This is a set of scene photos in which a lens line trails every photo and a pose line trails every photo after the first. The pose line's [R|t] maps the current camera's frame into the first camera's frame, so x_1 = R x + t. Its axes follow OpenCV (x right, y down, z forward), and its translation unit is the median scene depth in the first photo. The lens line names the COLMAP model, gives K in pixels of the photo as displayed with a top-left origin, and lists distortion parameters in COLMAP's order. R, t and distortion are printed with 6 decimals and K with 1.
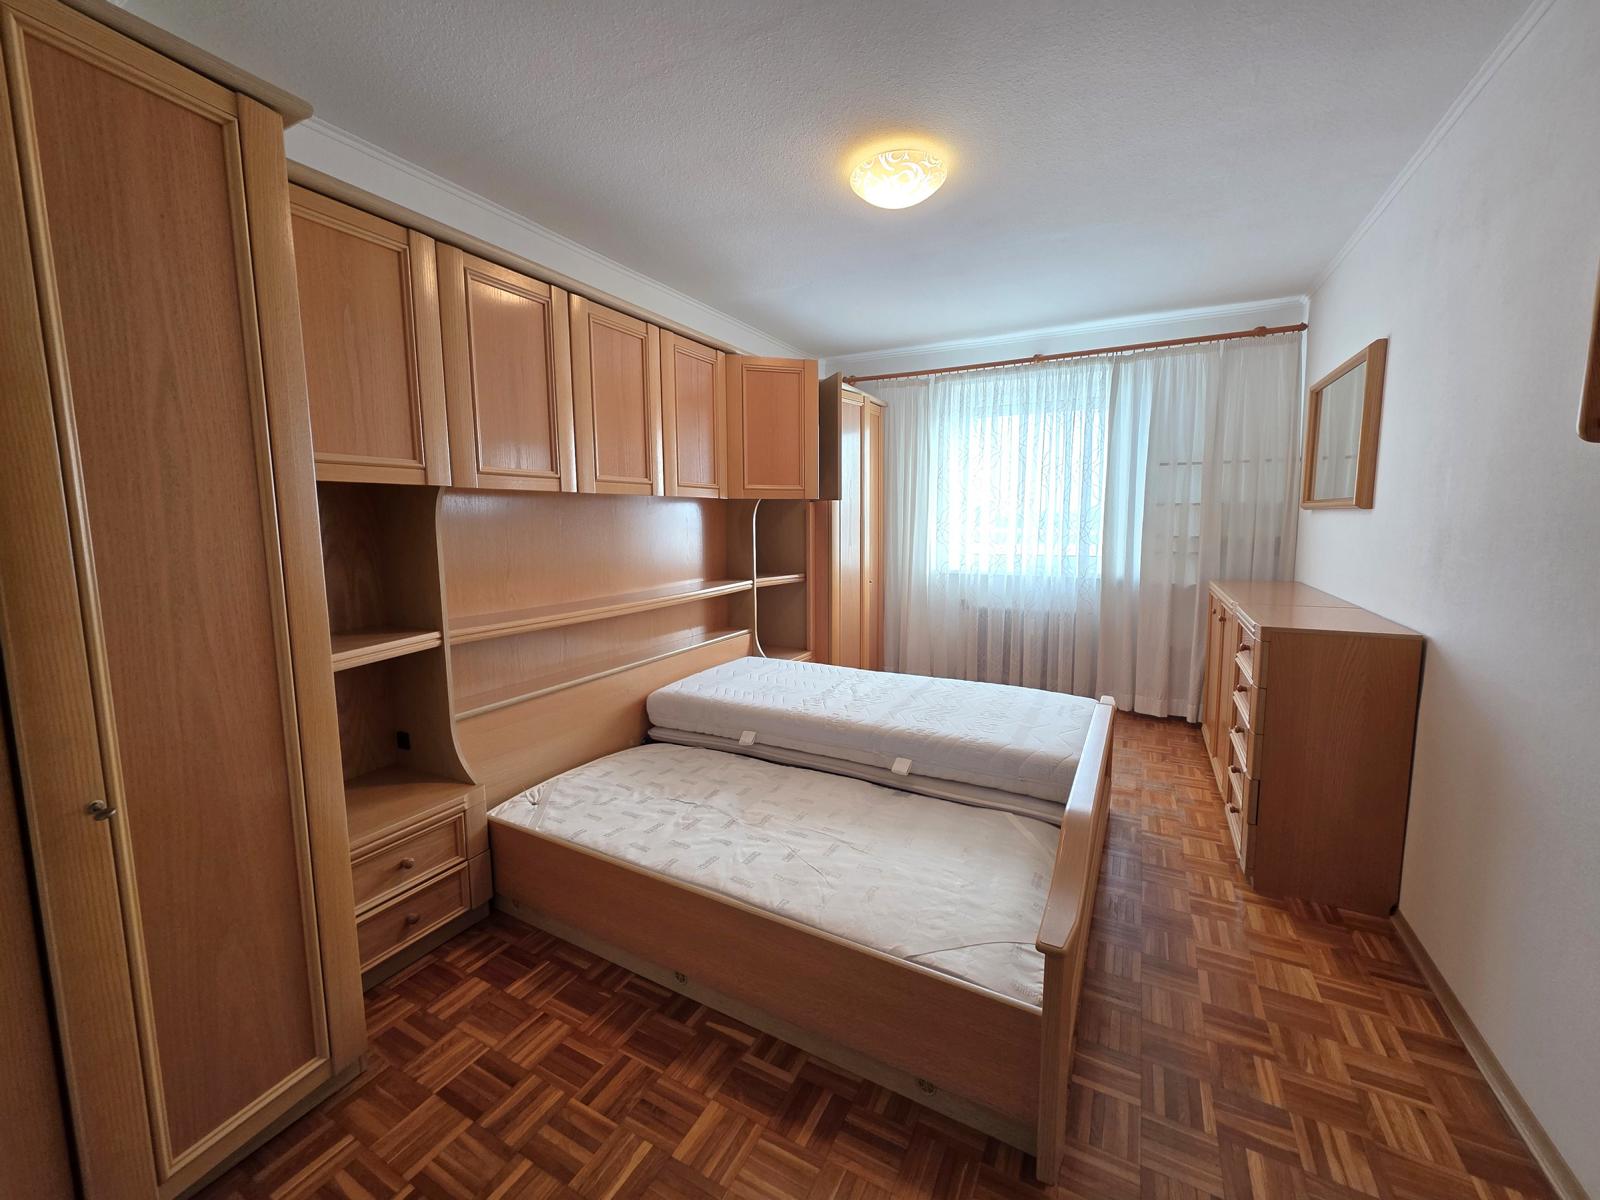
lens RADIAL K [[678.7, 0, 799.0], [0, 678.7, 600.7], [0, 0, 1]] dist [-0.000672, 0.000338]
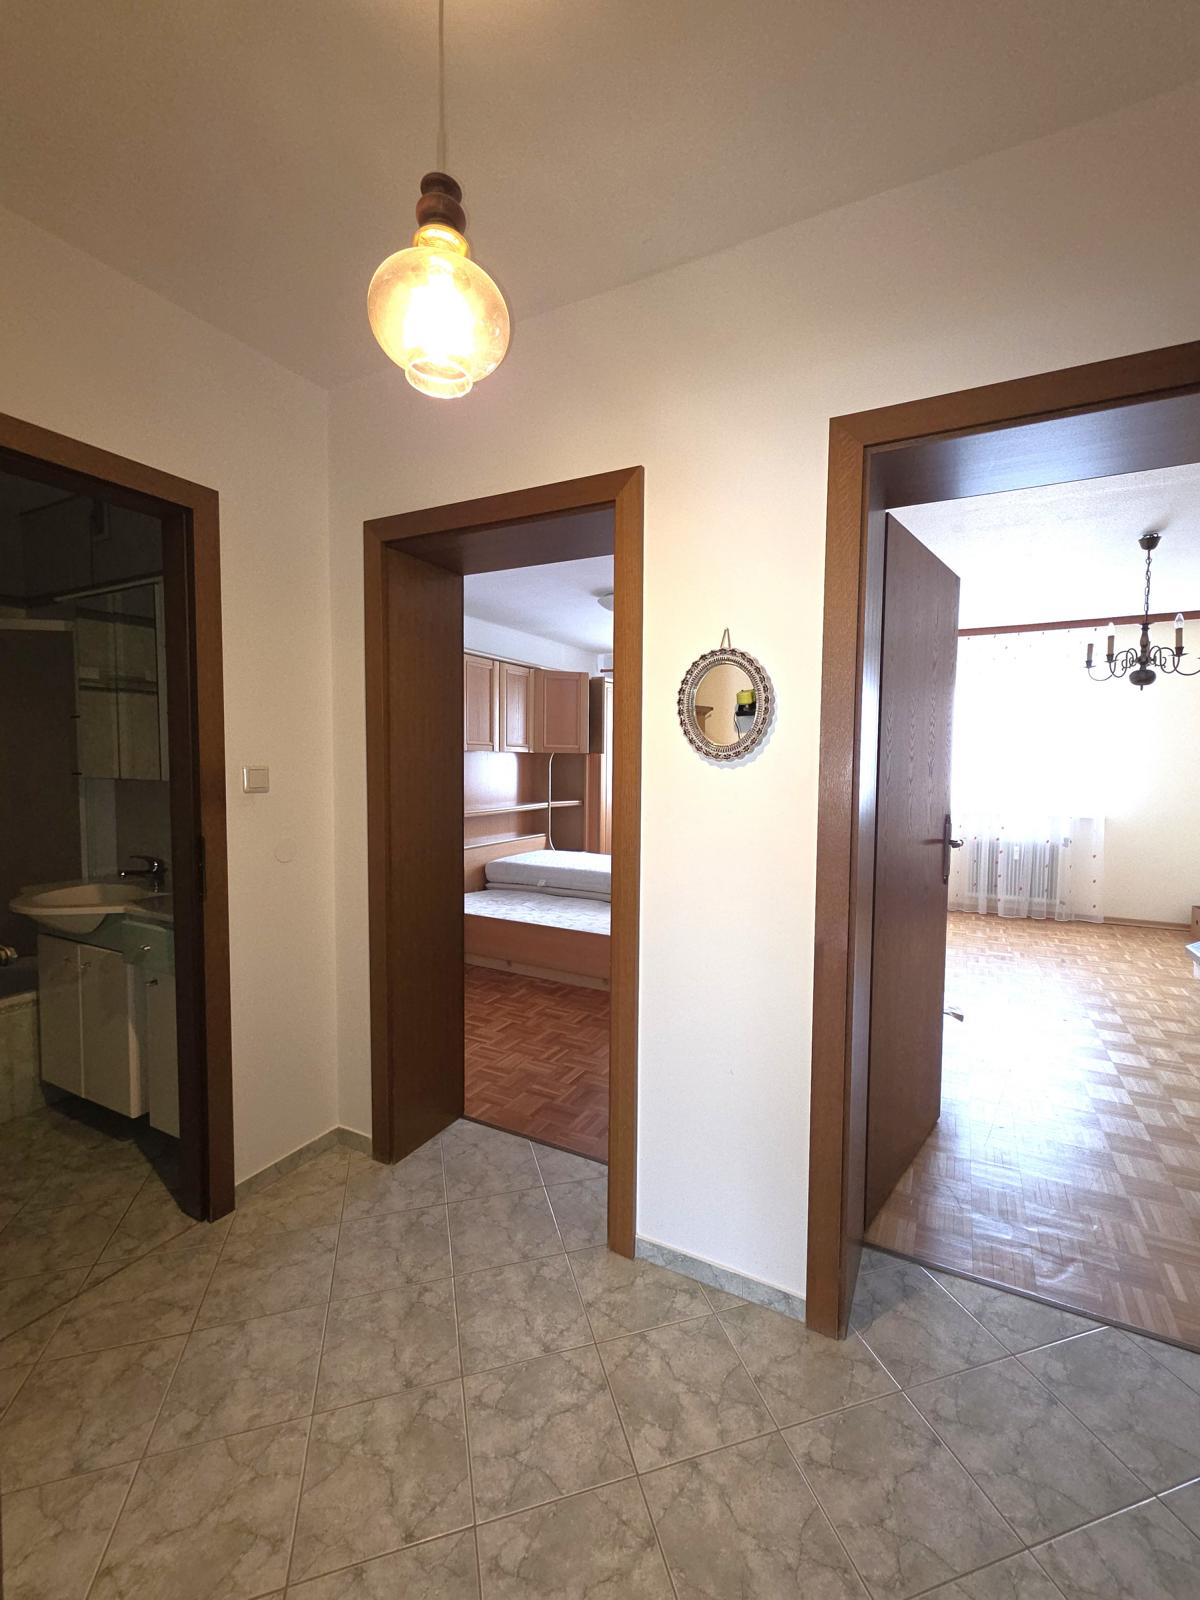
lens RADIAL K [[678.7, 0, 598.6], [0, 678.7, 798.9], [0, 0, 1]] dist [-0.000672, 0.000338]
pose [[0.999835, 0.017487, -0.004976, 0.060179], [-0.017763, 0.997911, -0.062118, 0.060426], [0.003879, 0.062197, 0.998056, -0.612163]]
